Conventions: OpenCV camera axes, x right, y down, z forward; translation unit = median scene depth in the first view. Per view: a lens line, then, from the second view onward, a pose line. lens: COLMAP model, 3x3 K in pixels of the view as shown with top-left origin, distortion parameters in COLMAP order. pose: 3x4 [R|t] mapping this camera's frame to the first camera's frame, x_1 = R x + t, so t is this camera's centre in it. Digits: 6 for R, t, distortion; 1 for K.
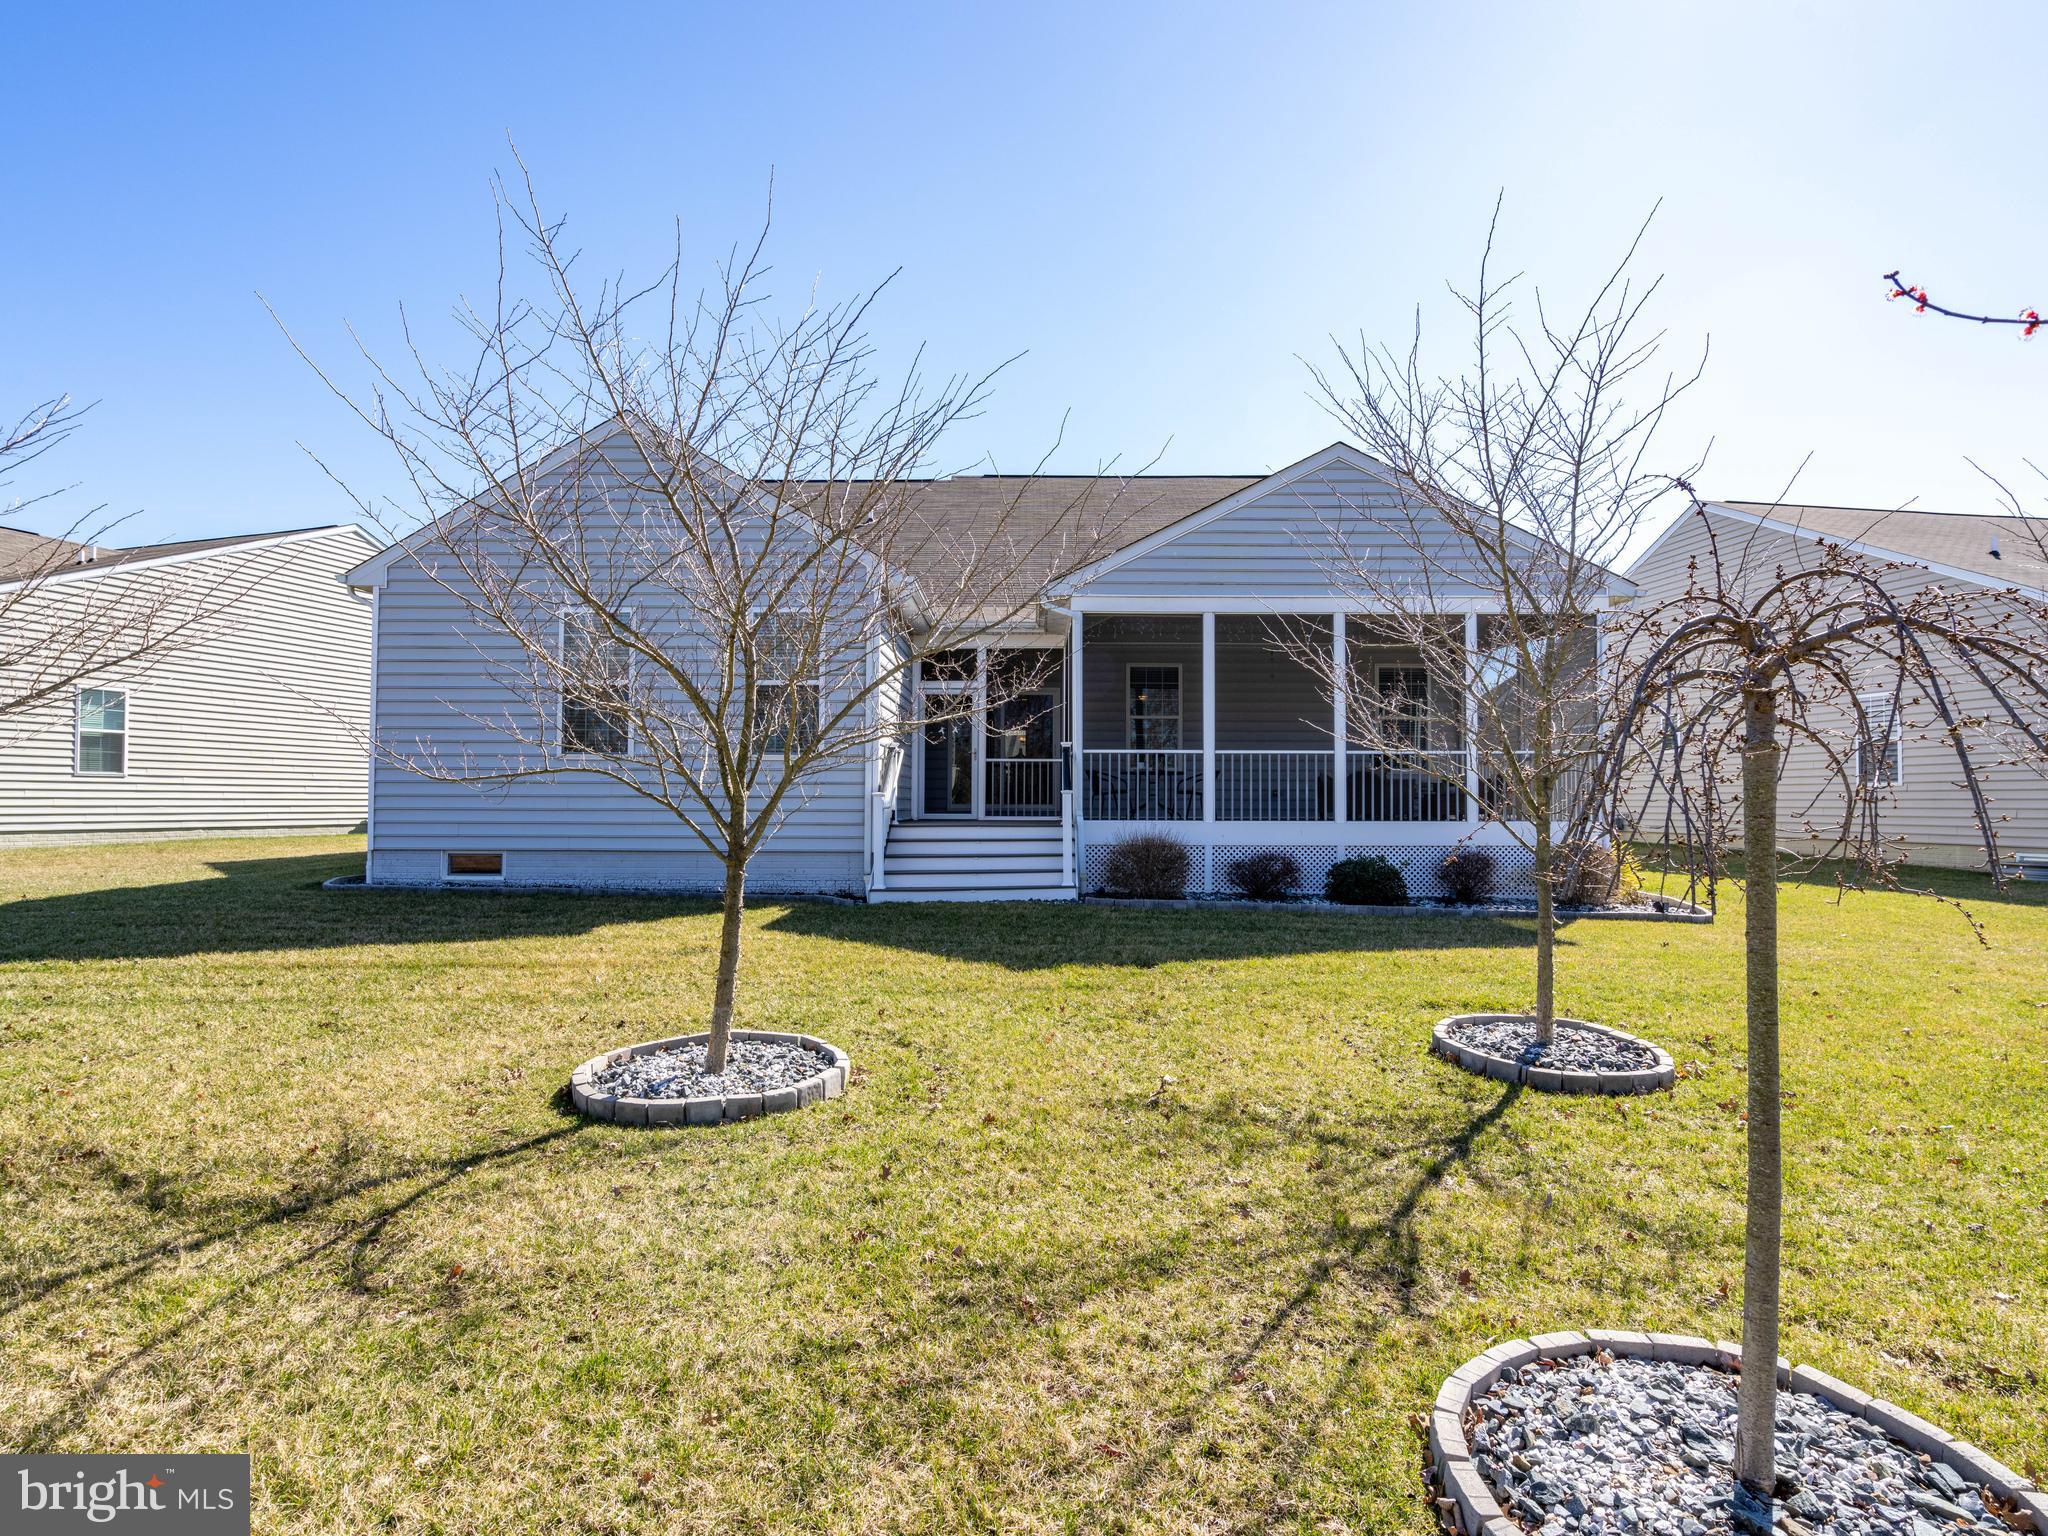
lens RADIAL K [[1045.0, 0, 1029.4], [0, 1045.0, 759.2], [0, 0, 1]] dist [-0.001743, 0.000617]
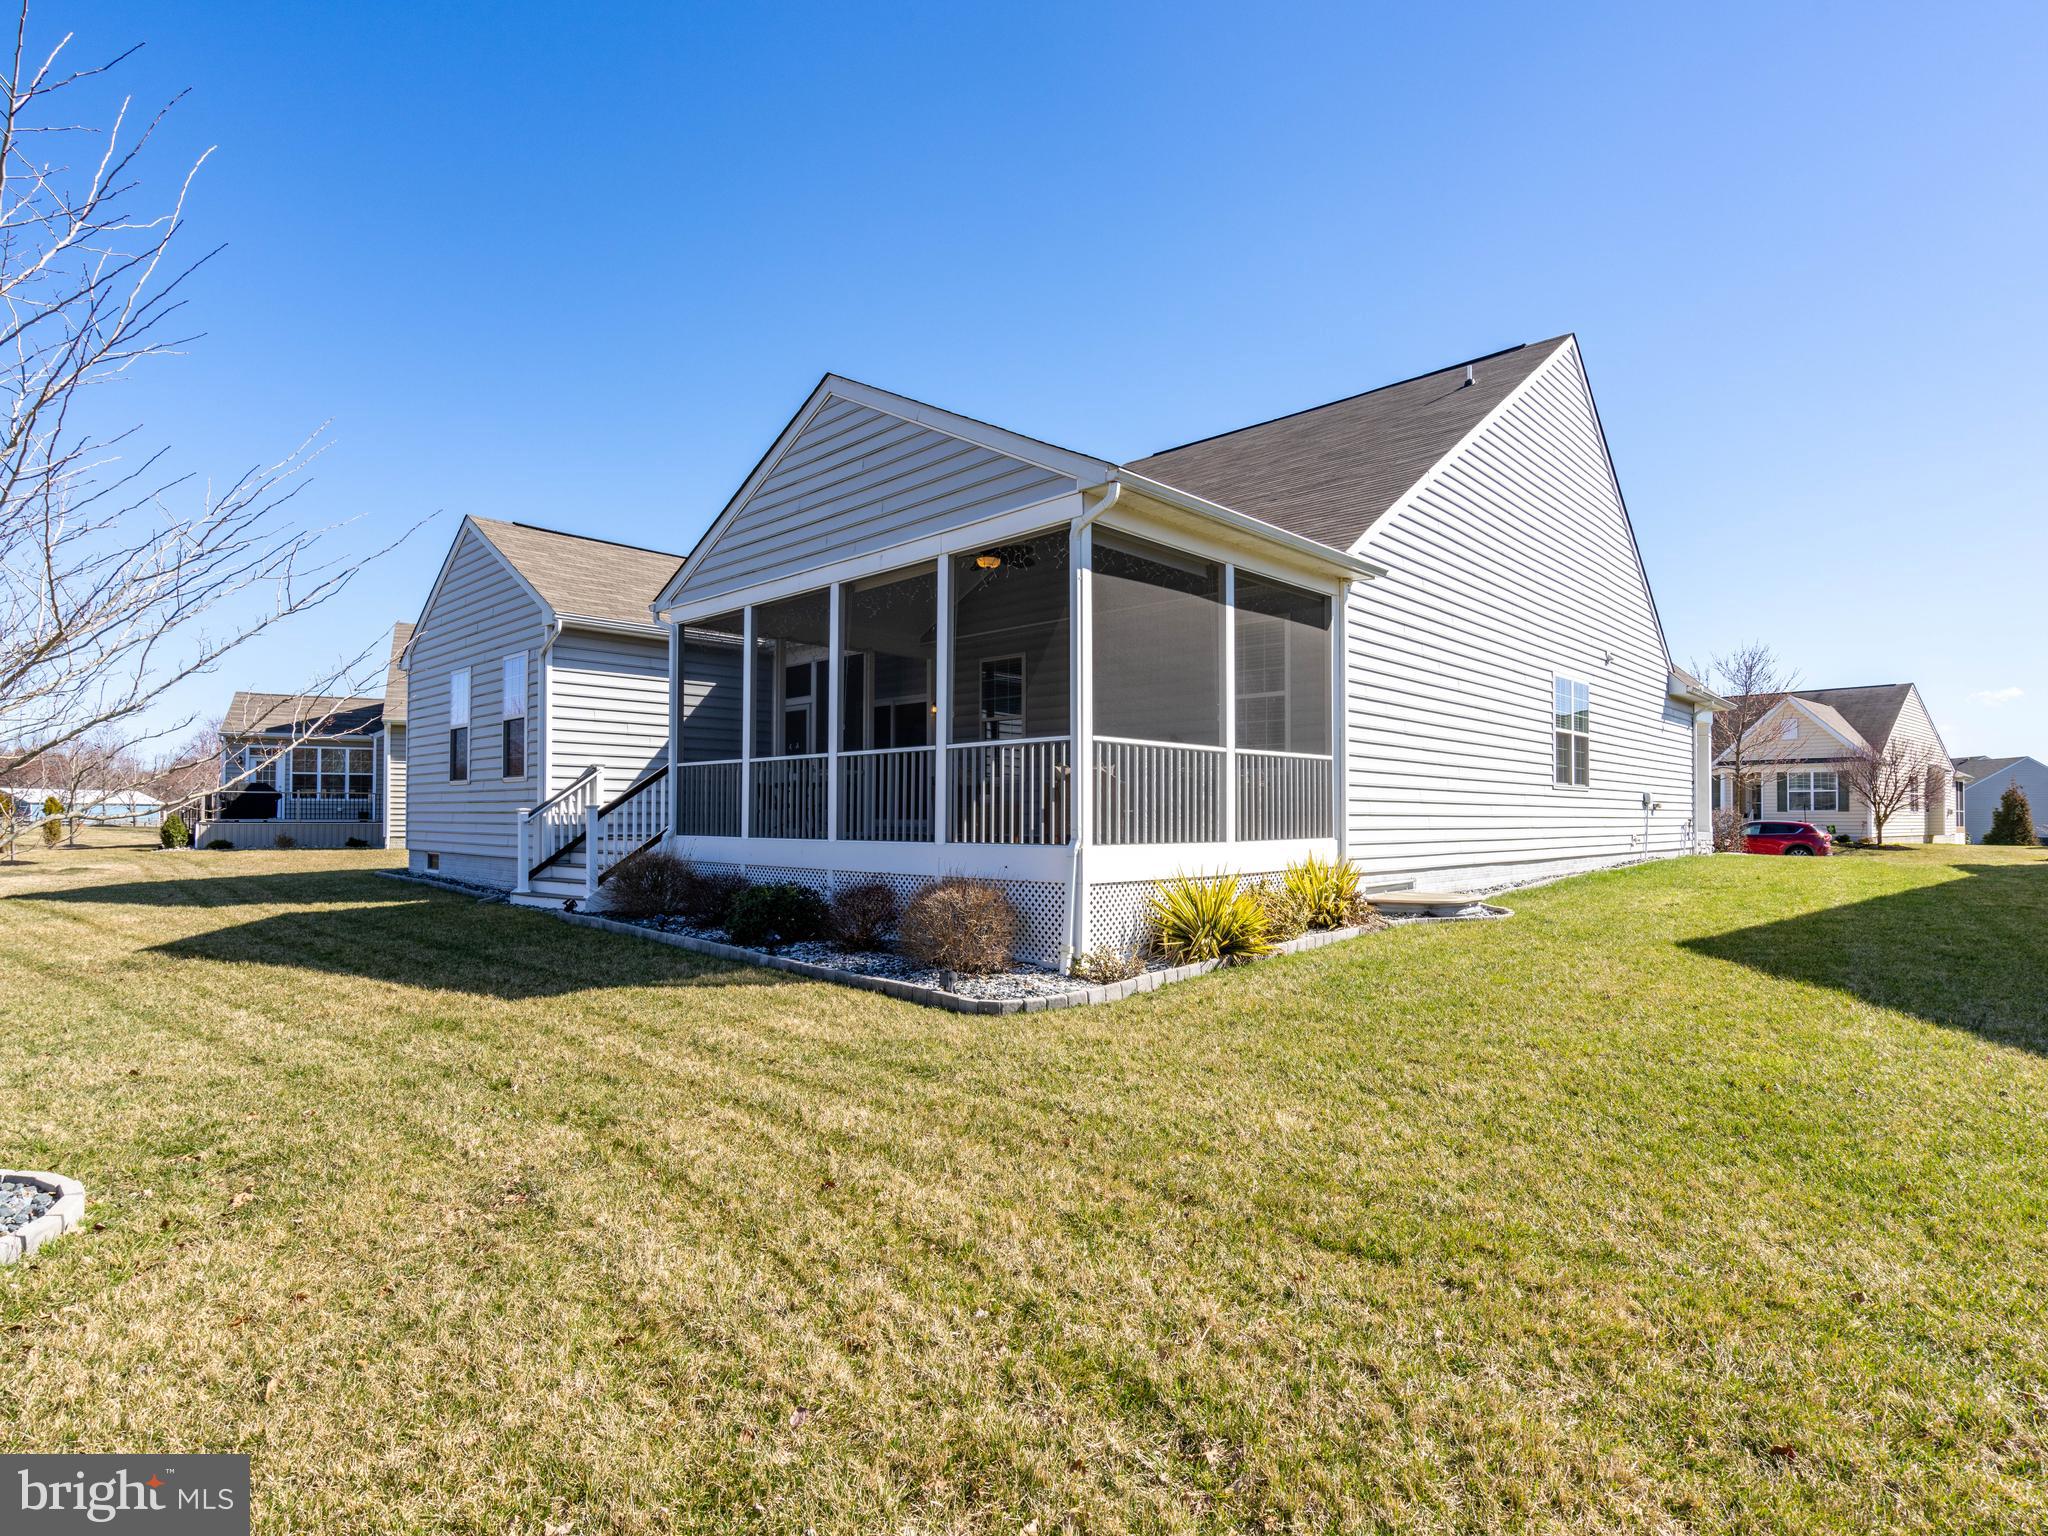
lens RADIAL K [[1045.0, 0, 1029.4], [0, 1045.0, 759.2], [0, 0, 1]] dist [-0.001743, 0.000617]
pose [[0.728939, -0.041485, -0.683320, 0.850921], [0.027315, 0.999130, -0.031519, 0.025230], [0.684033, 0.004311, 0.729438, 0.497221]]
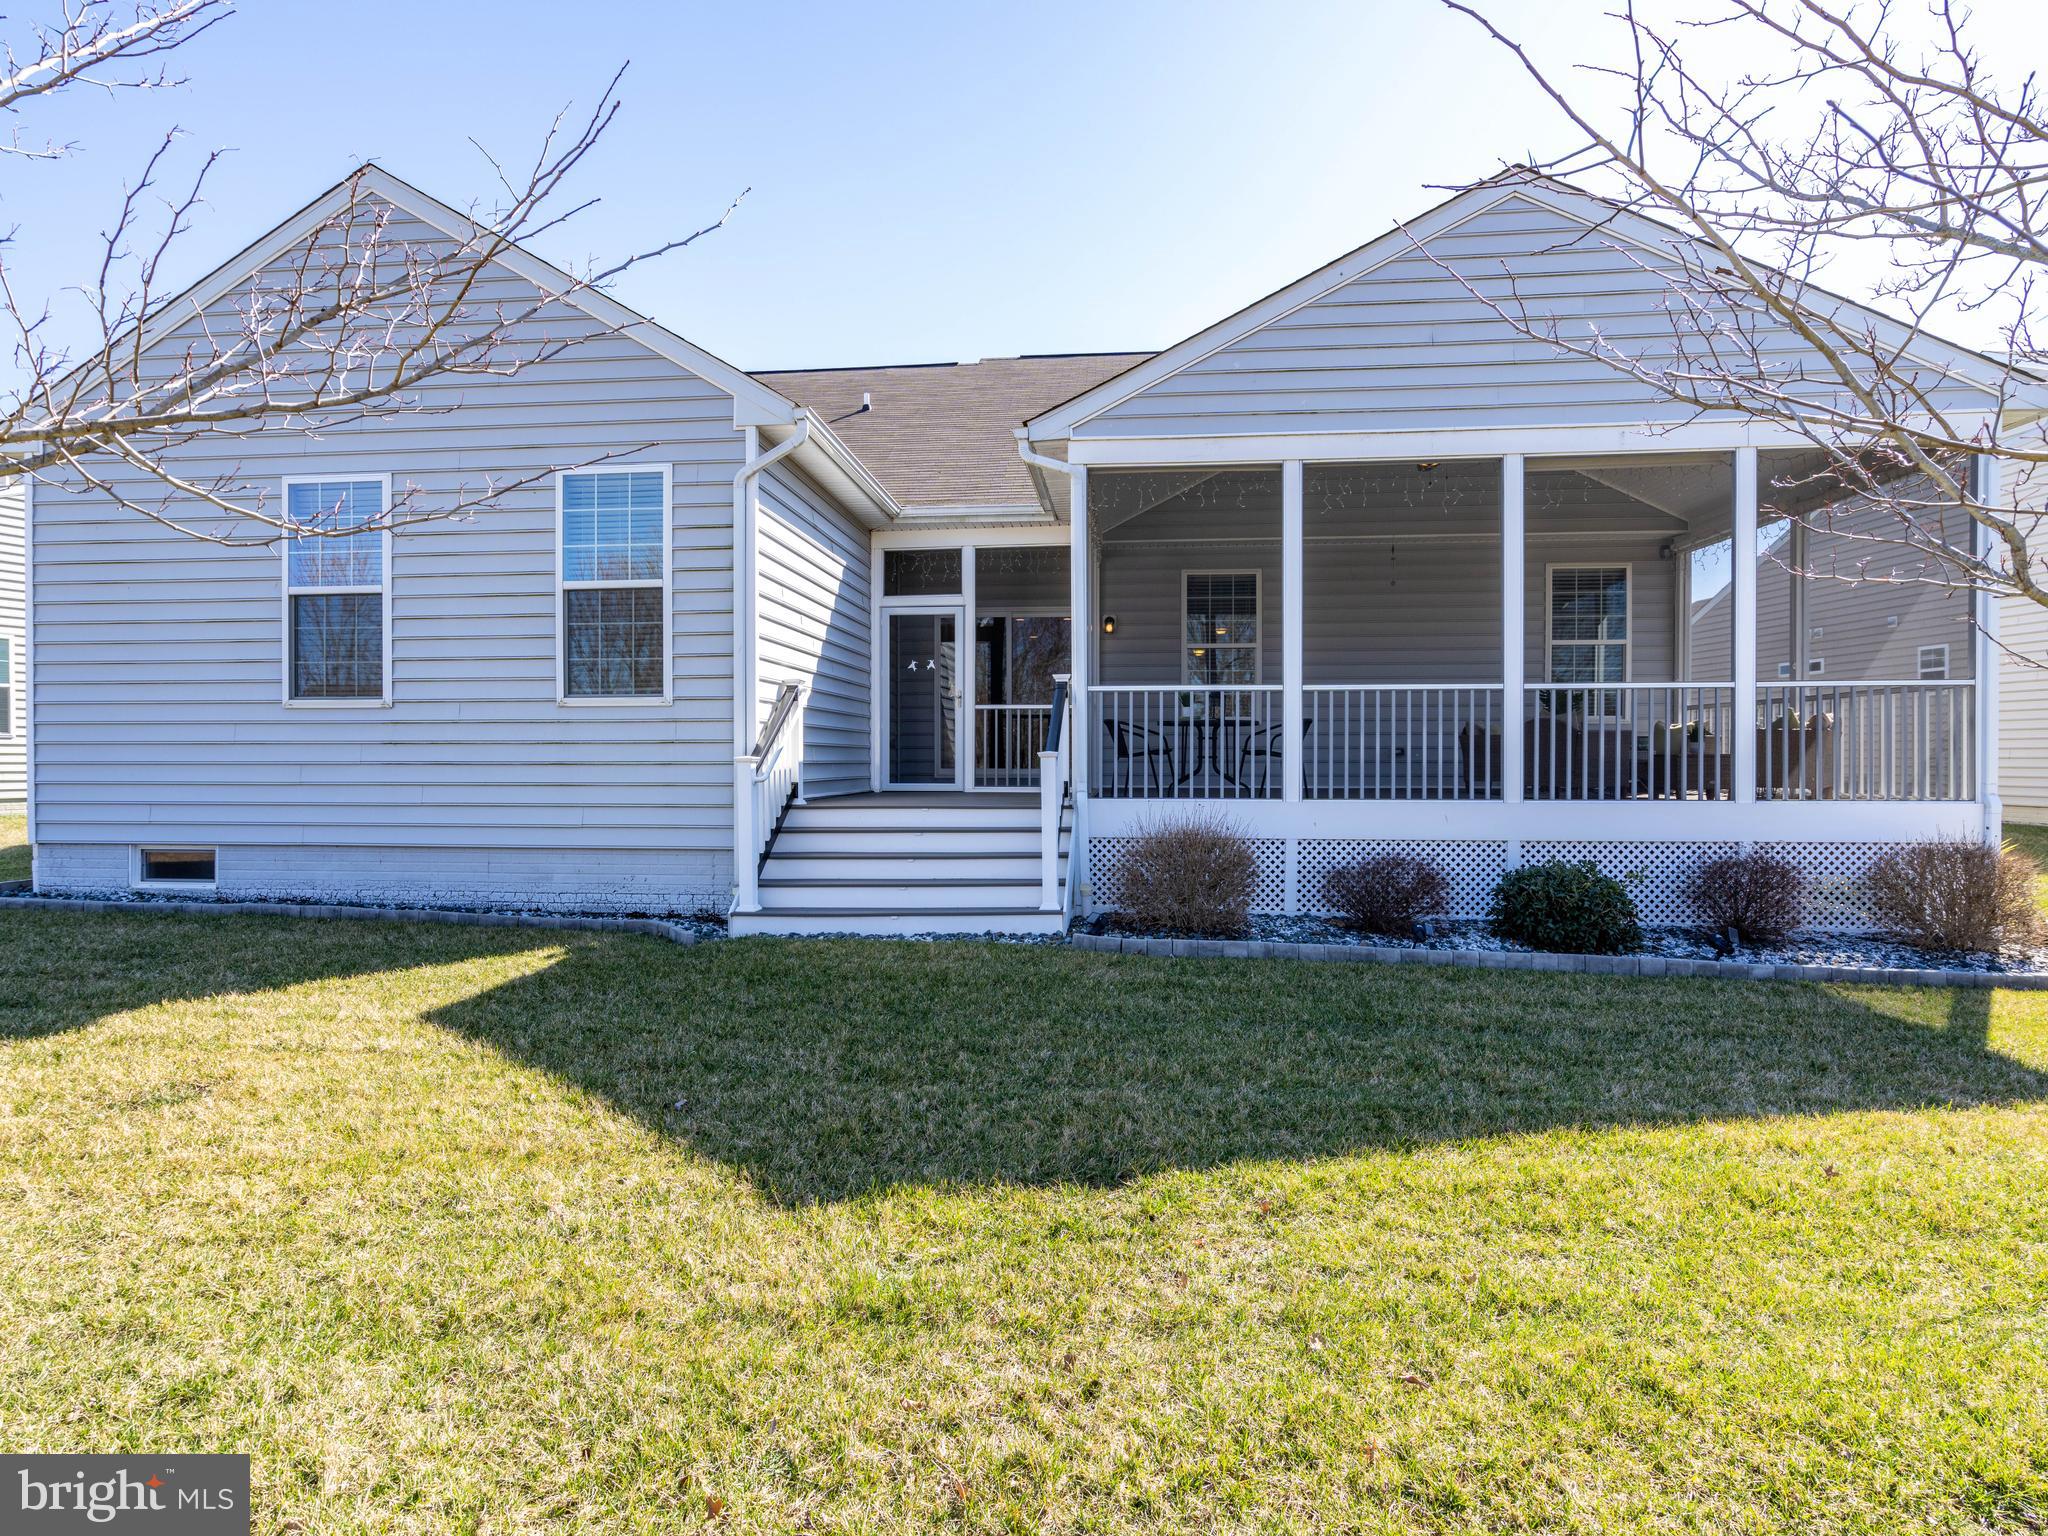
lens RADIAL K [[1045.0, 0, 1029.4], [0, 1045.0, 759.2], [0, 0, 1]] dist [-0.001743, 0.000617]
pose [[0.995422, -0.003631, -0.095504, 0.076361], [0.007656, 0.999096, 0.041805, 0.008067], [0.095266, -0.042345, 0.994551, 0.371289]]
